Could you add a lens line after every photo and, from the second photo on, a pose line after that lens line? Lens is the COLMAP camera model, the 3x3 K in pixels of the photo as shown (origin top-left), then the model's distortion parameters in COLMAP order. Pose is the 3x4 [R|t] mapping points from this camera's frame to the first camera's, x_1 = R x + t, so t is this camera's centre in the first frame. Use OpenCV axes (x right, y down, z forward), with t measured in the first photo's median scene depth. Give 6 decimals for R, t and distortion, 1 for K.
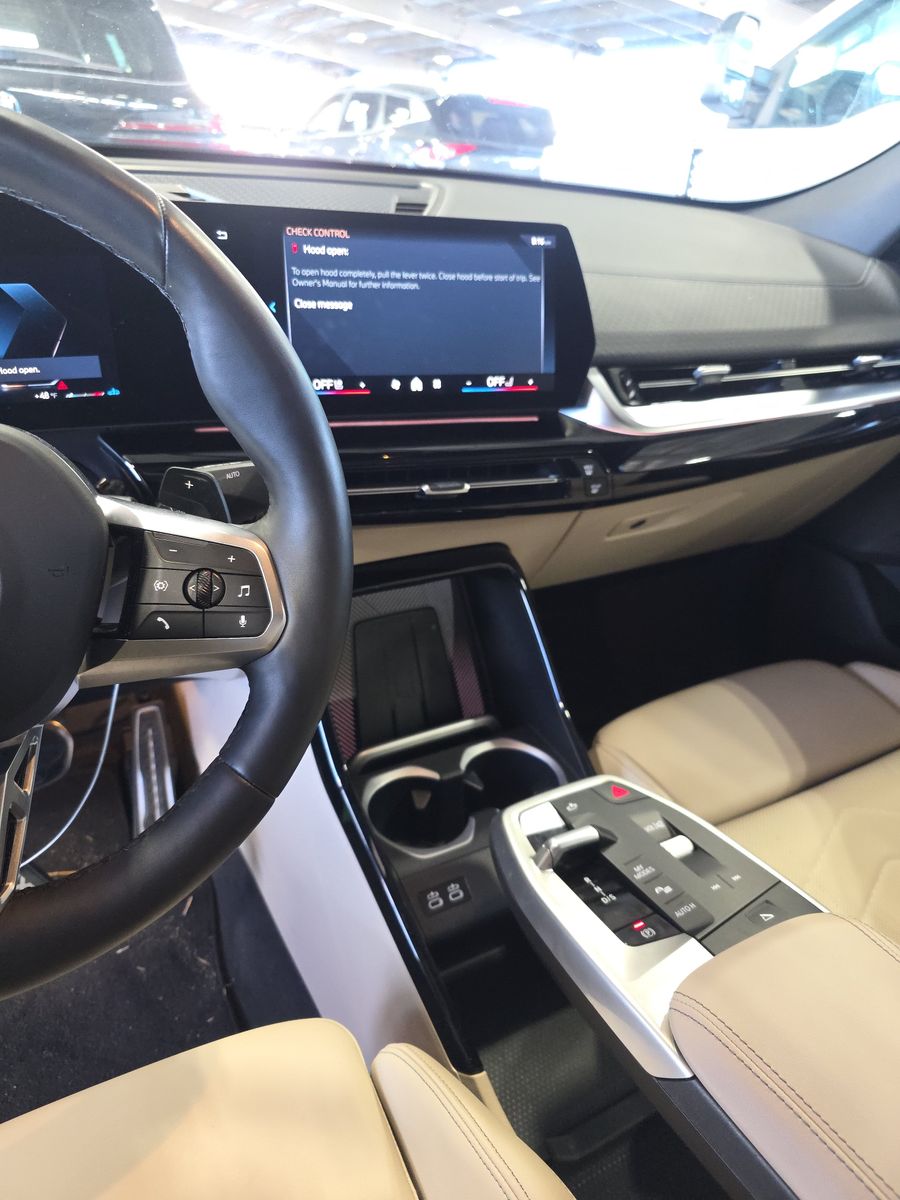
lens RADIAL K [[837.2, 0, 433.0], [0, 837.2, 602.2], [0, 0, 1]] dist [0.035281, -0.036283]
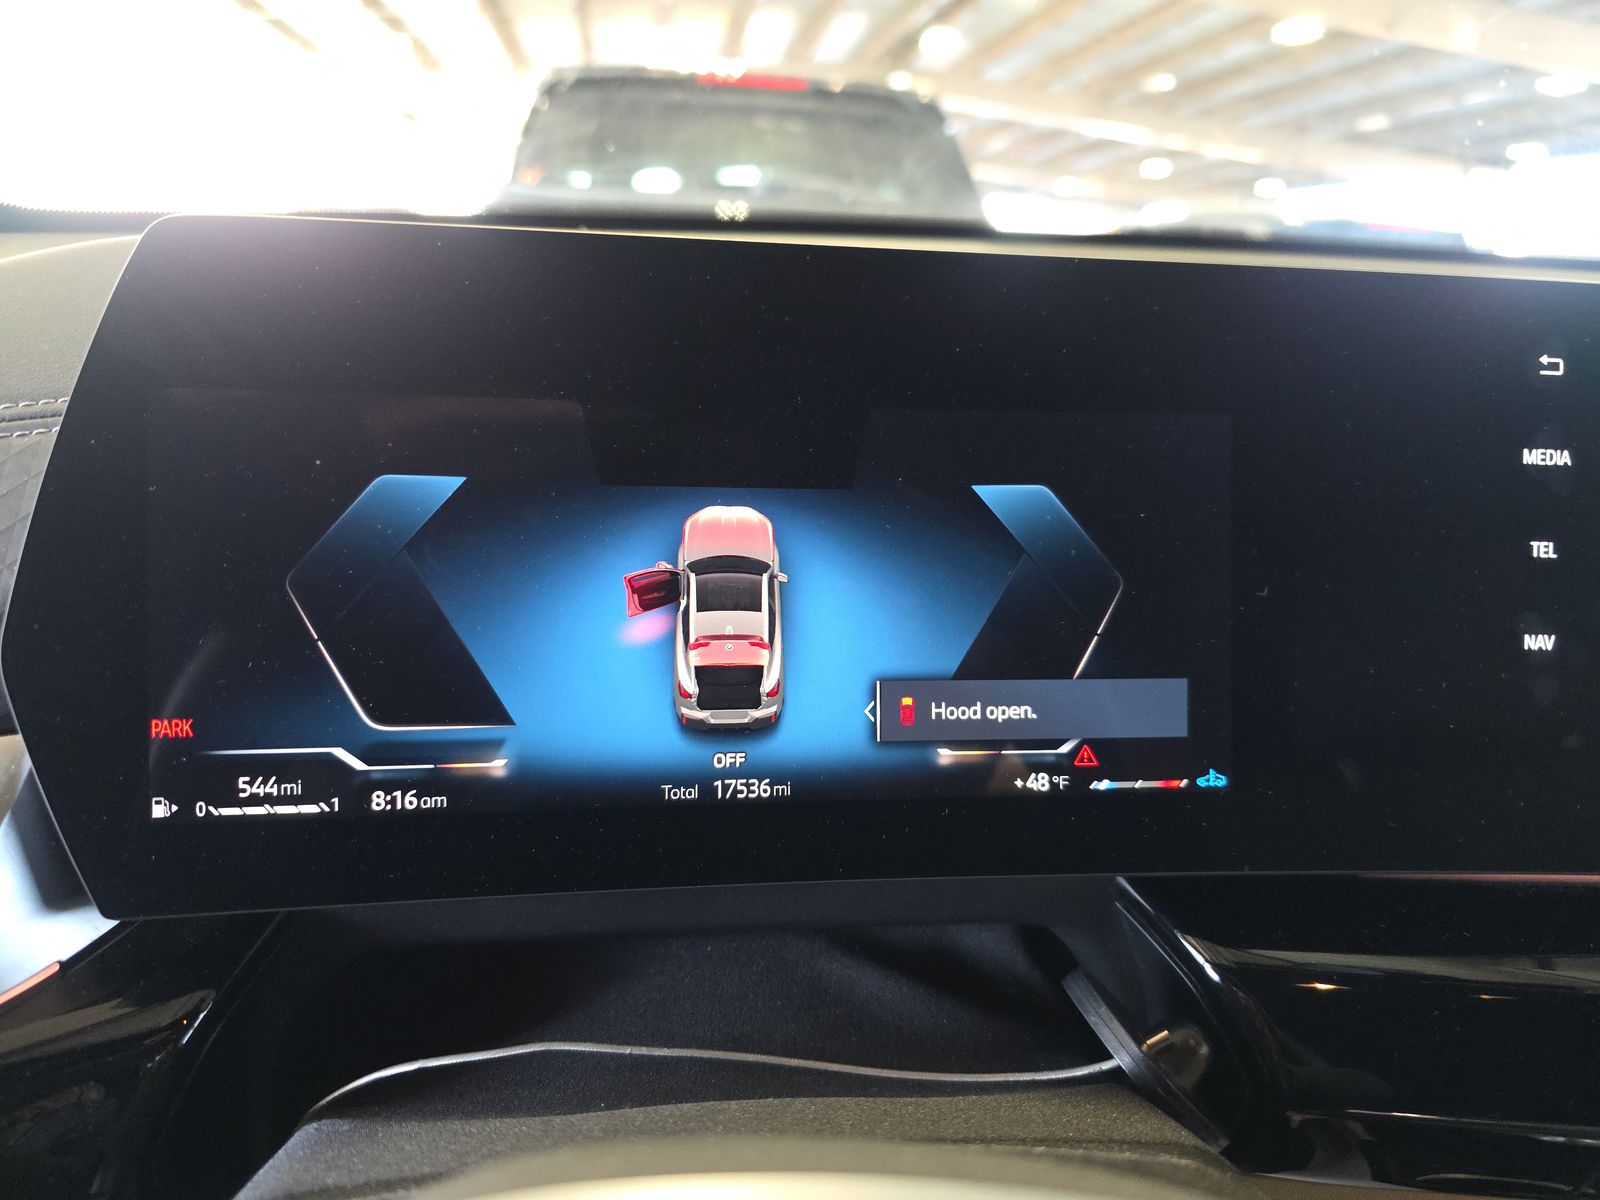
lens RADIAL K [[1116.3, 0, 788.5], [0, 1116.3, 588.1], [0, 0, 1]] dist [0.035281, -0.036283]
pose [[0.930822, 0.061027, -0.360343, -0.297600], [-0.146145, 0.965852, -0.213941, -0.156973], [0.334982, 0.251803, 0.907955, 0.387463]]
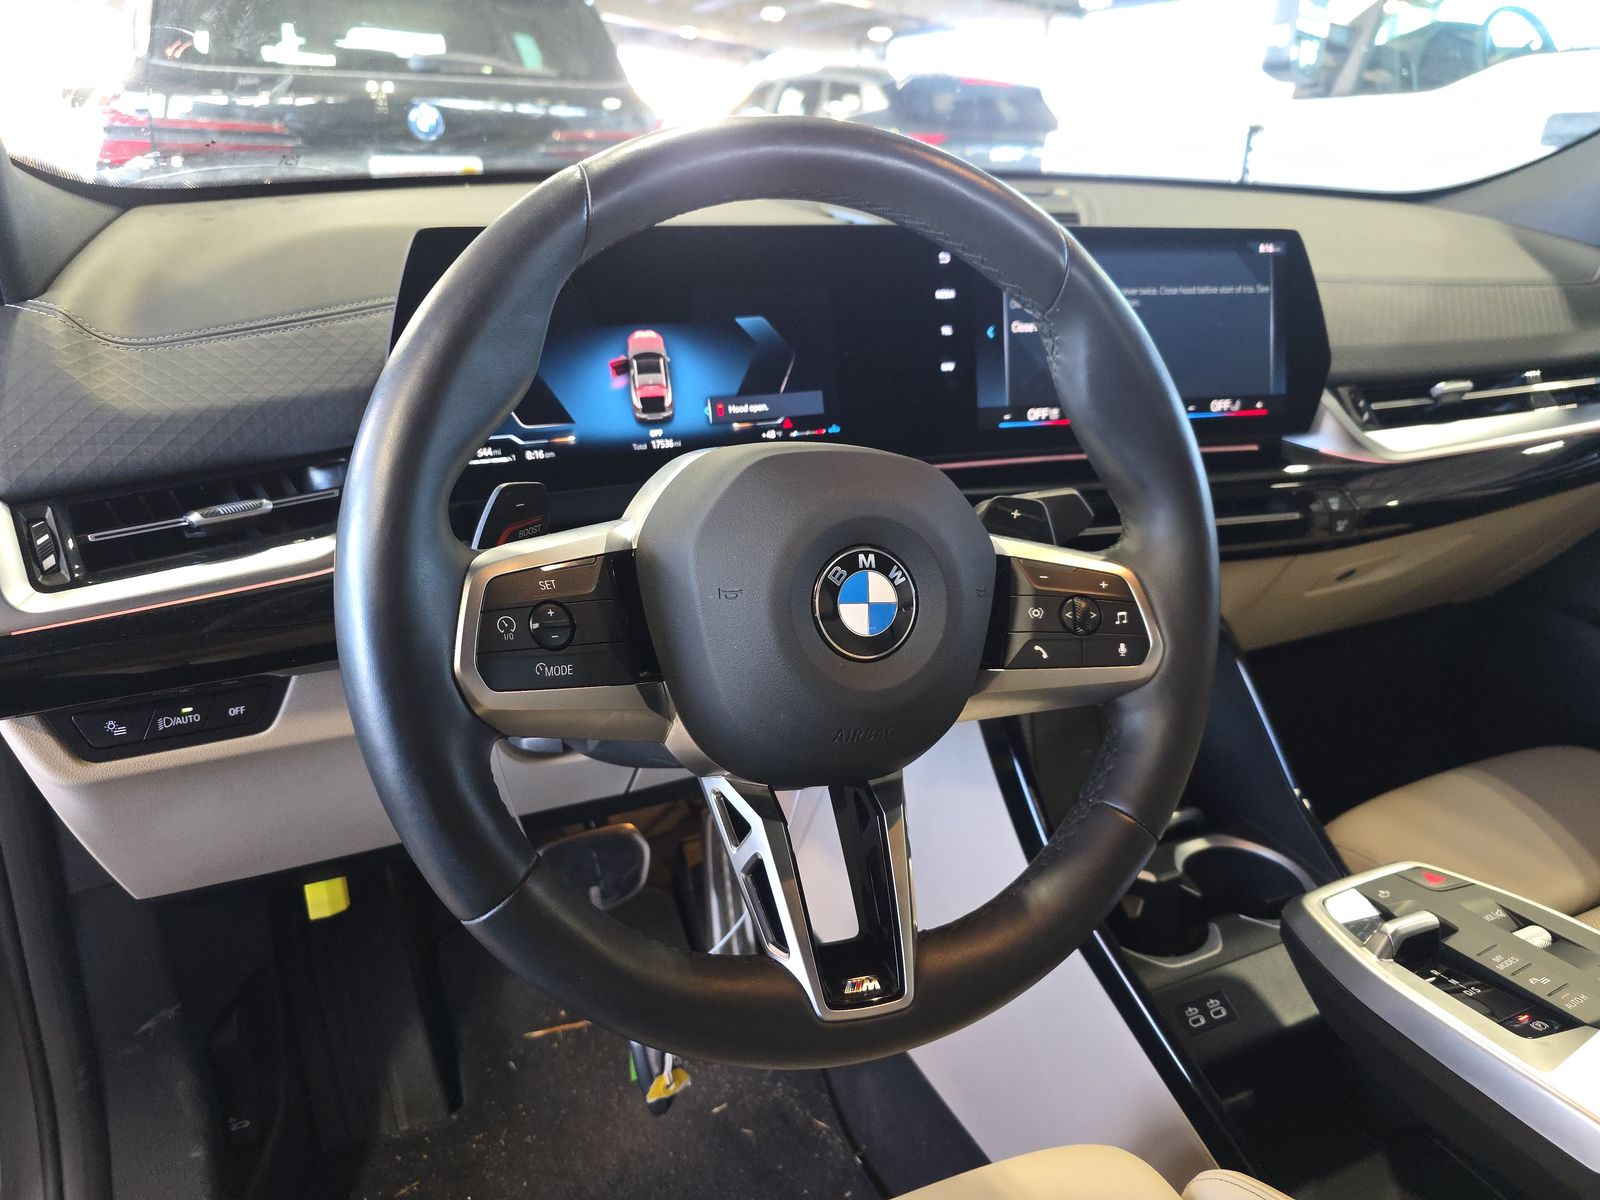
lens RADIAL K [[1116.3, 0, 788.3], [0, 1116.3, 602.0], [0, 0, 1]] dist [0.035281, -0.036283]
pose [[0.996883, -0.018965, -0.076580, -0.265966], [0.010857, 0.994420, -0.104929, 0.051545], [0.078142, 0.103770, 0.991527, -0.150997]]
